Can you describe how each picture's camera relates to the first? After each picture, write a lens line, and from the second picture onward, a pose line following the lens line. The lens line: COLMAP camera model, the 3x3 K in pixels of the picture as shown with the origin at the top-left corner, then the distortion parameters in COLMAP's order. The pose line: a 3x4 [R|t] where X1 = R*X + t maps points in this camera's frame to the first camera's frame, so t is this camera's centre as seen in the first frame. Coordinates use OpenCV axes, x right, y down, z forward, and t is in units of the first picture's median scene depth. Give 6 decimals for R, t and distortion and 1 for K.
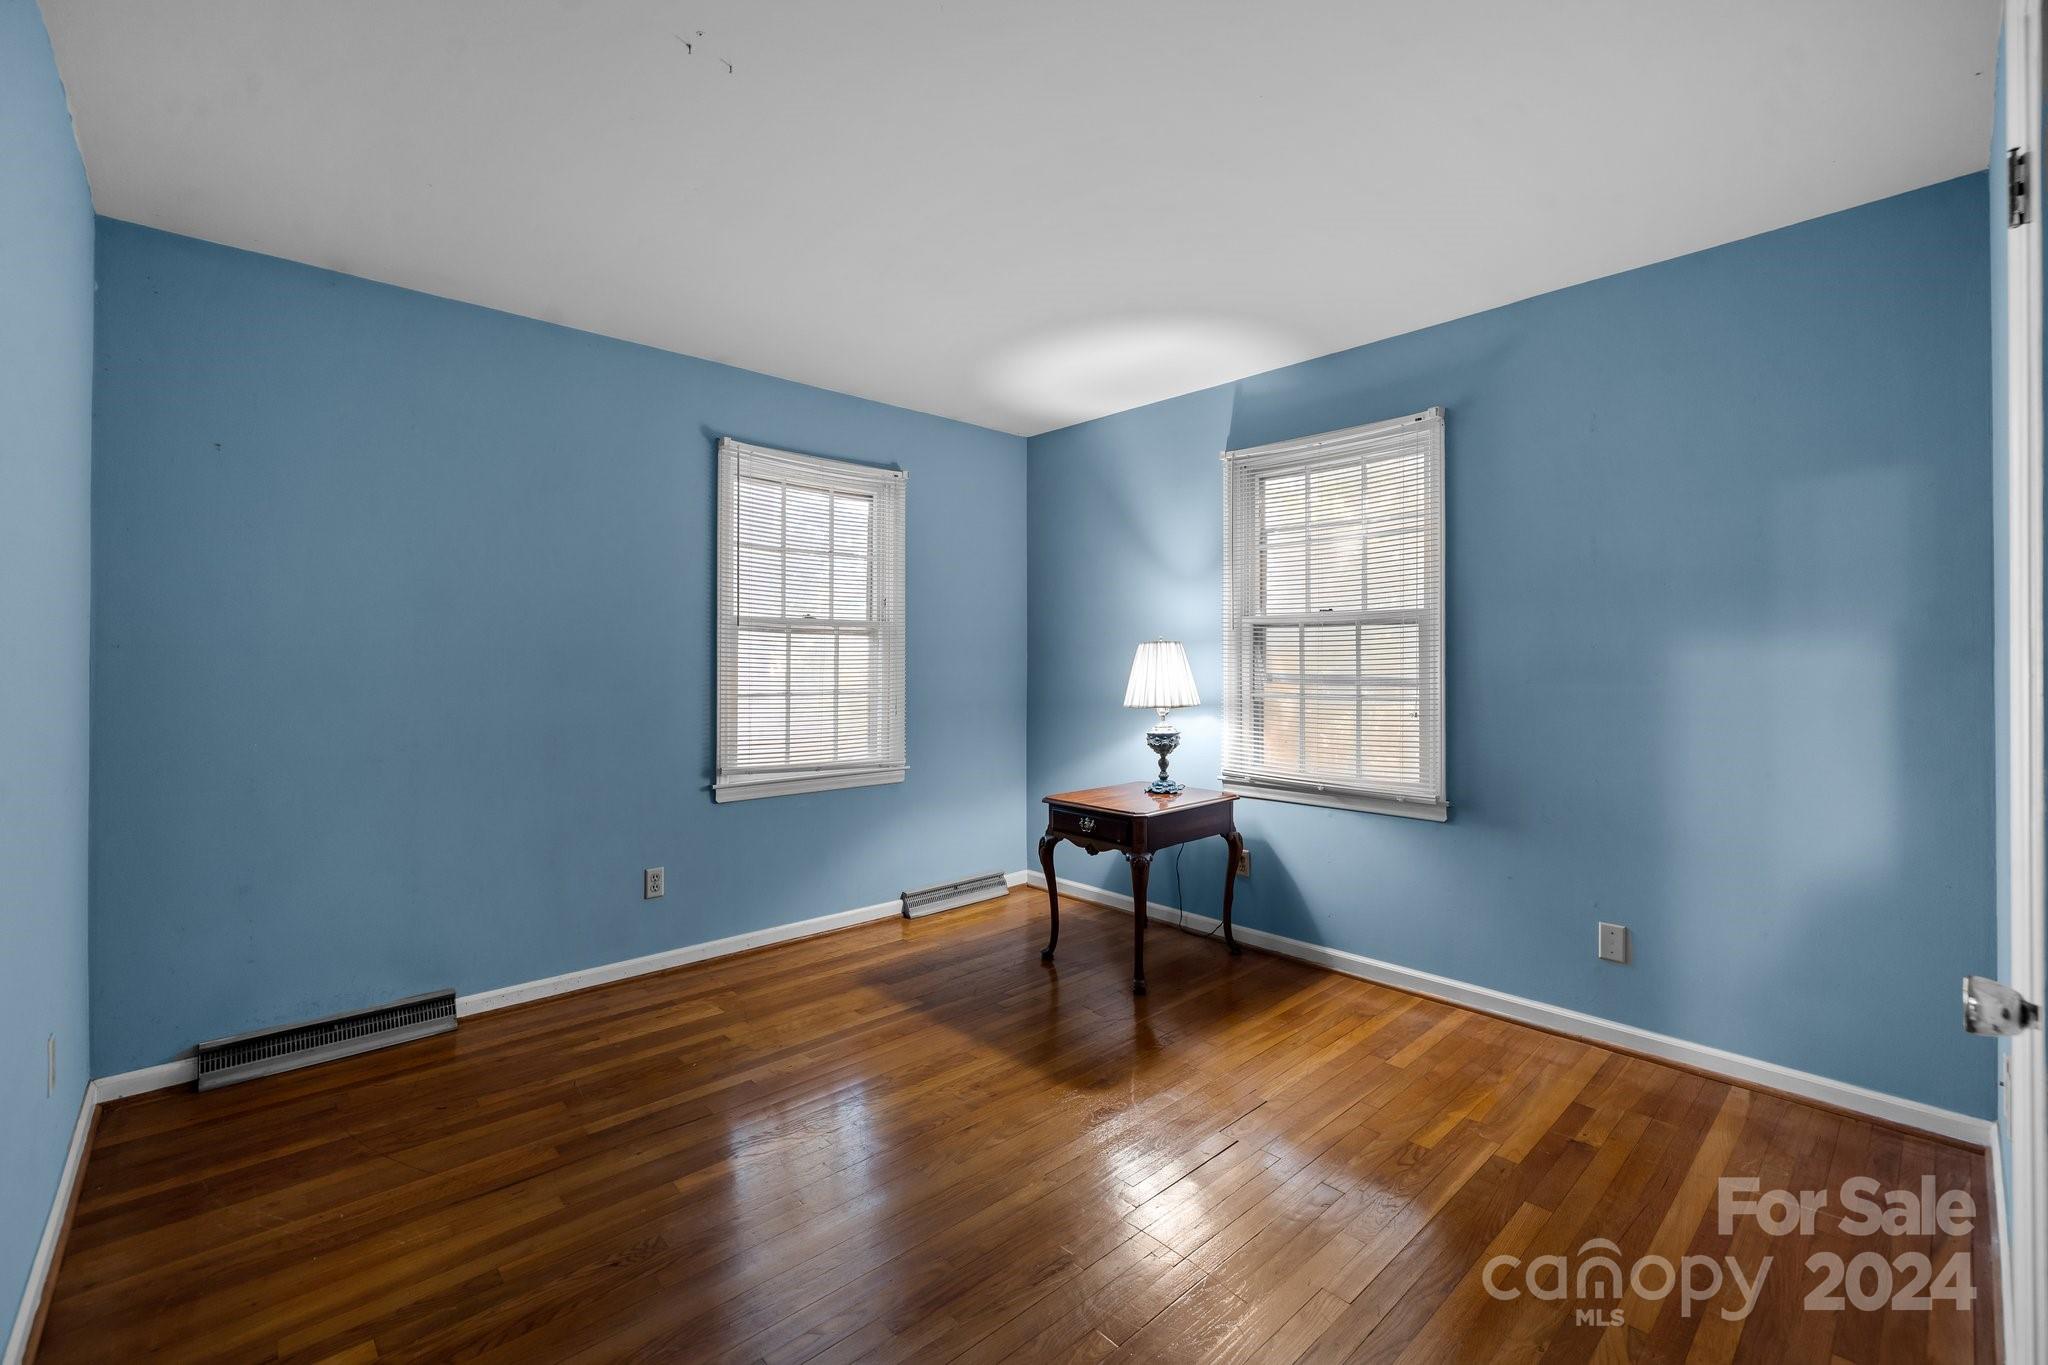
lens RADIAL K [[856.7, 0, 1019.0], [0, 856.7, 668.0], [0, 0, 1]] dist [-0.005067, -0.000248]
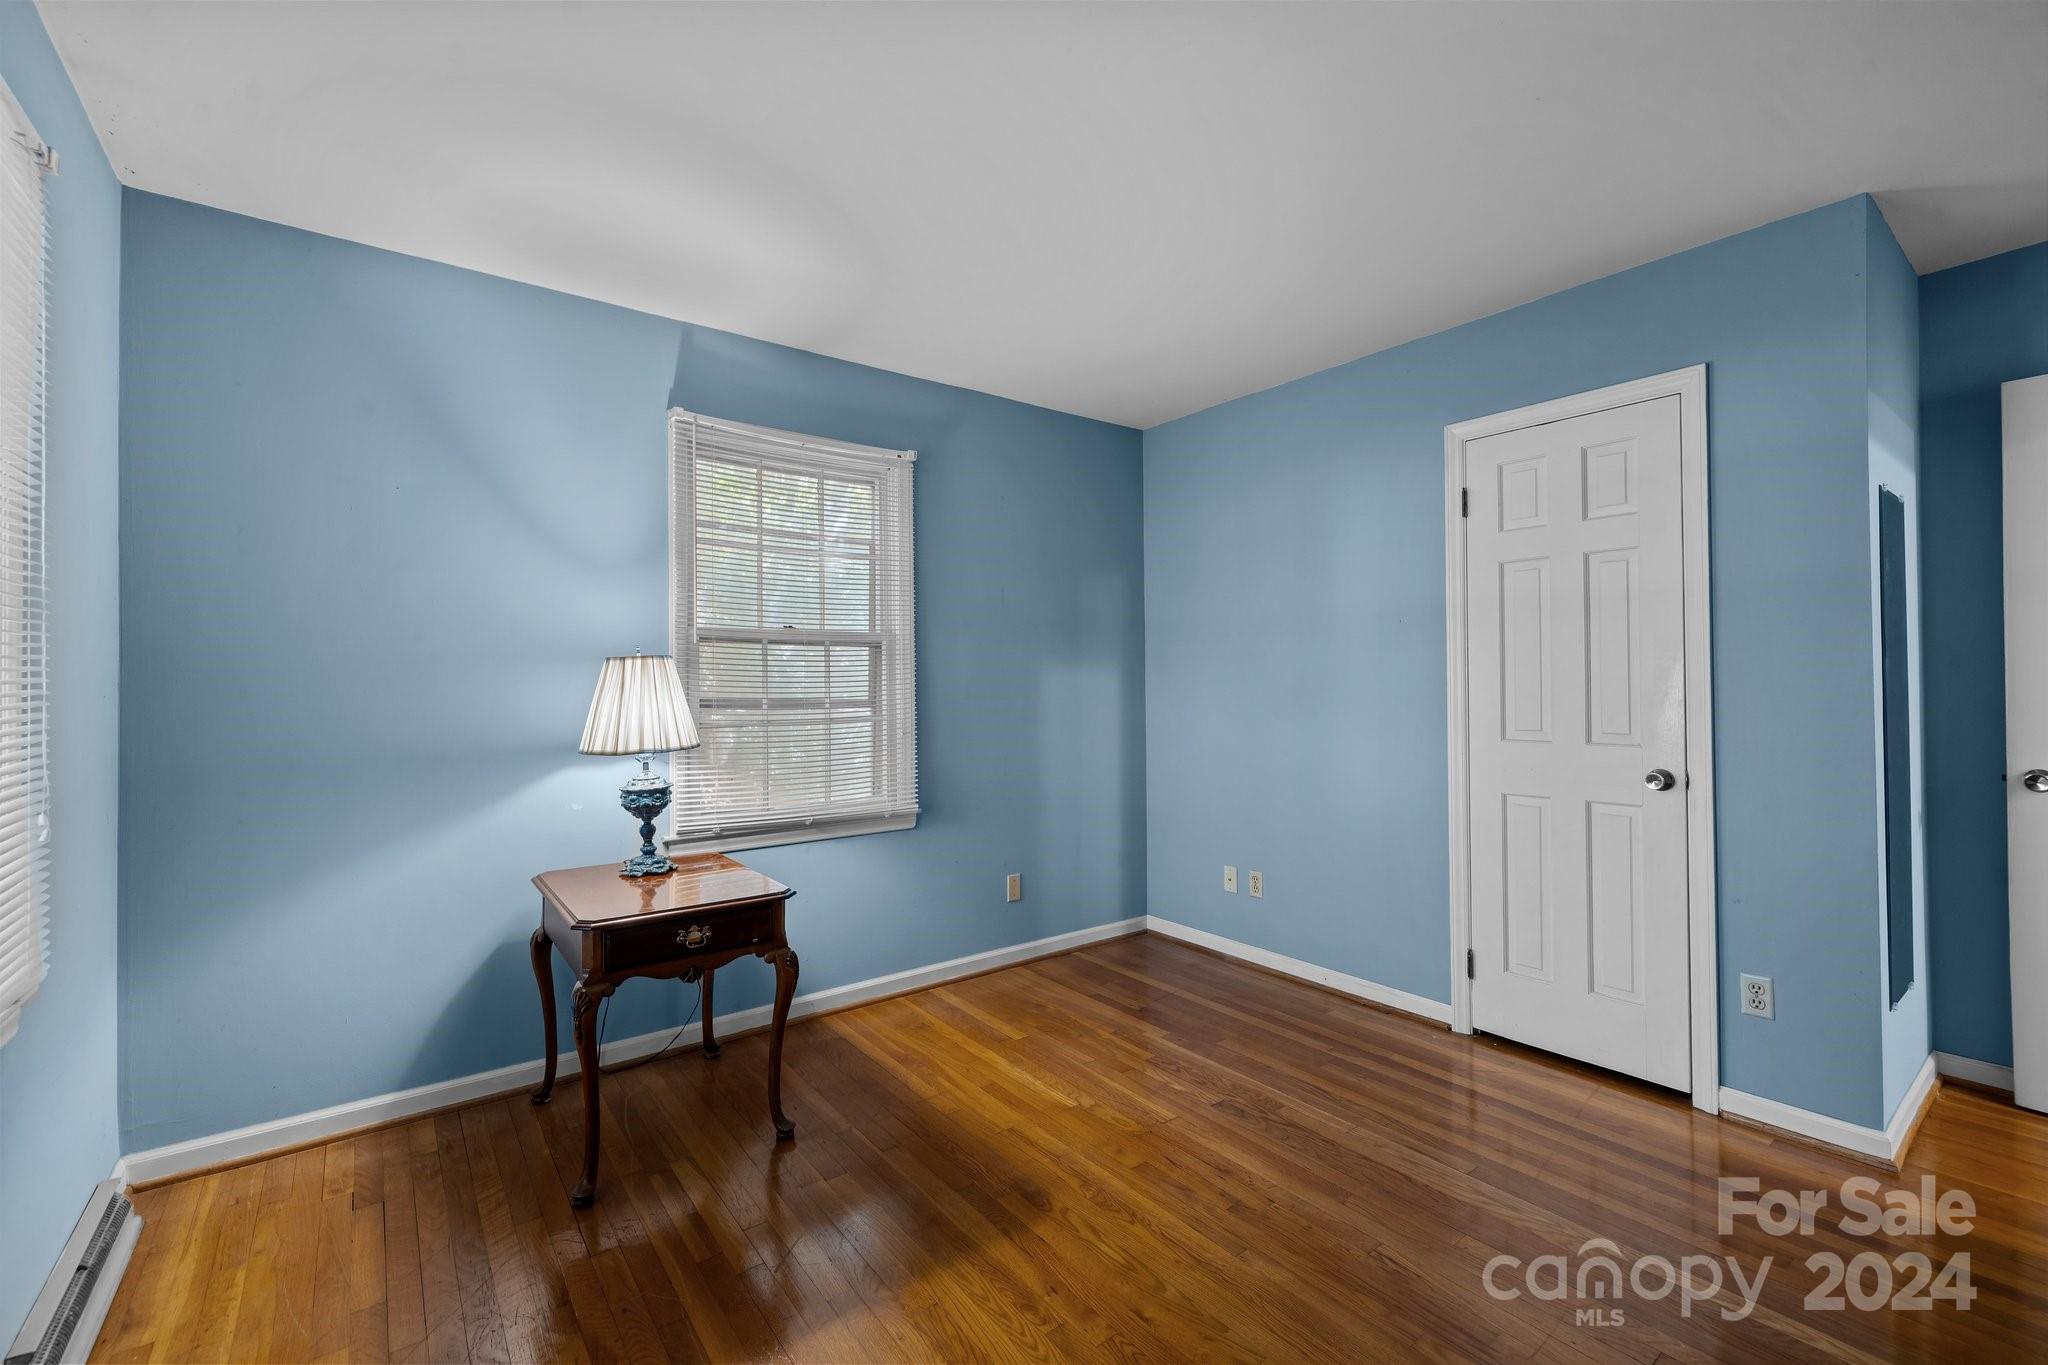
lens RADIAL K [[856.7, 0, 1020.6], [0, 856.7, 682.9], [0, 0, 1]] dist [-0.005067, -0.000248]
pose [[0.074237, -0.004699, 0.997230, -0.557393], [-0.000915, 0.999988, 0.004780, -0.013485], [-0.997240, -0.001268, 0.074232, 0.725571]]
